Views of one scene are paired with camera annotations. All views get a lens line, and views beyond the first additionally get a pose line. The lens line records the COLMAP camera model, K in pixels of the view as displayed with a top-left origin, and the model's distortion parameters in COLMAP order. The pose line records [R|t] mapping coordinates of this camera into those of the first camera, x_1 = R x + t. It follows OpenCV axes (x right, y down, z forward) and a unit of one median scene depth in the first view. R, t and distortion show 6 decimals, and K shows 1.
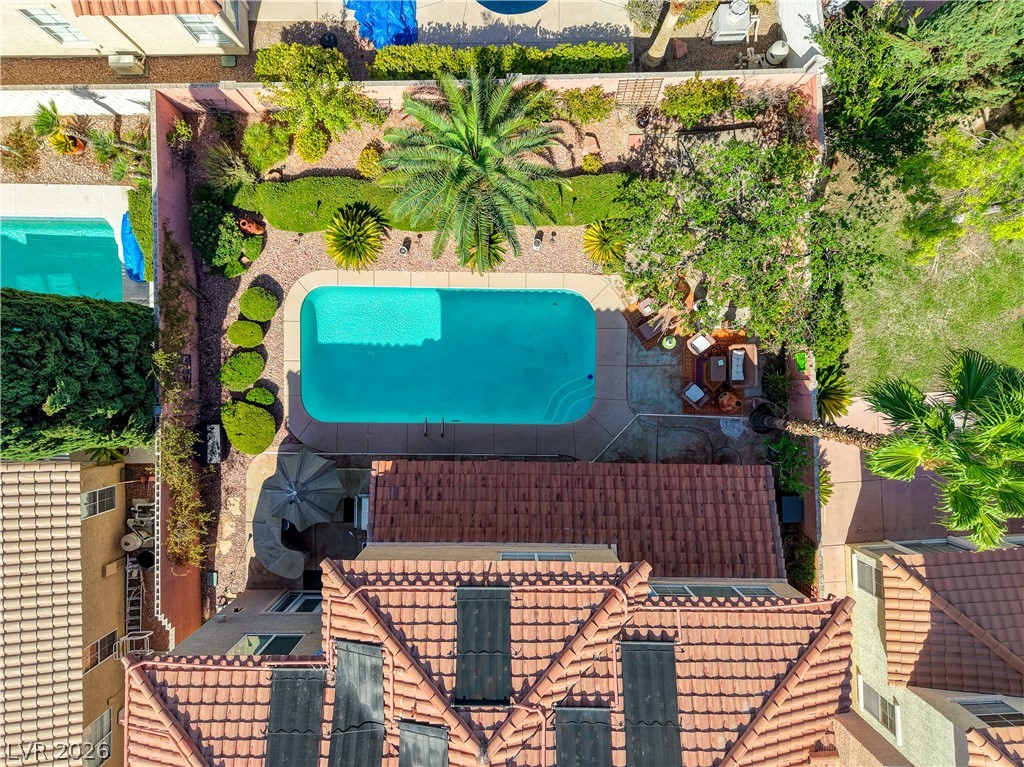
lens RADIAL K [[683.8, 0, 519.2], [0, 683.8, 402.6], [0, 0, 1]] dist [0.017575, -0.004285]
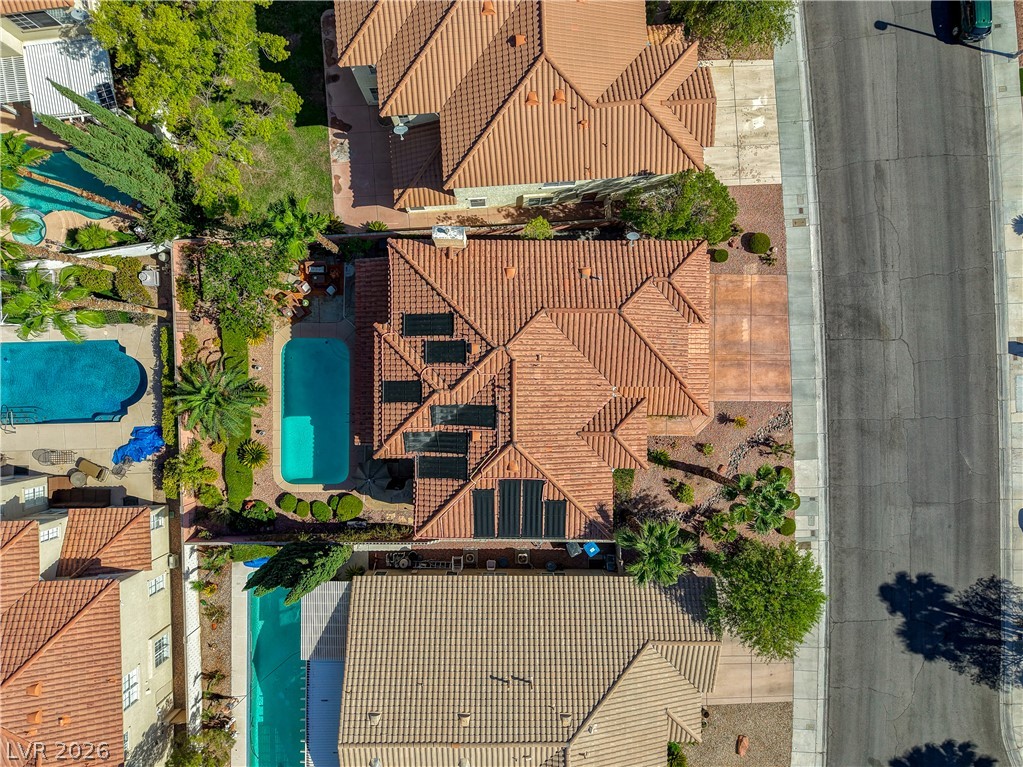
lens RADIAL K [[710.1, 0, 515.4], [0, 710.1, 377.3], [0, 0, 1]] dist [0.024102, -0.005726]
pose [[-0.006341, -0.999873, -0.014590, 0.026637], [0.999792, -0.006056, -0.019498, 0.625251], [0.019408, -0.014710, 0.999703, -1.204852]]
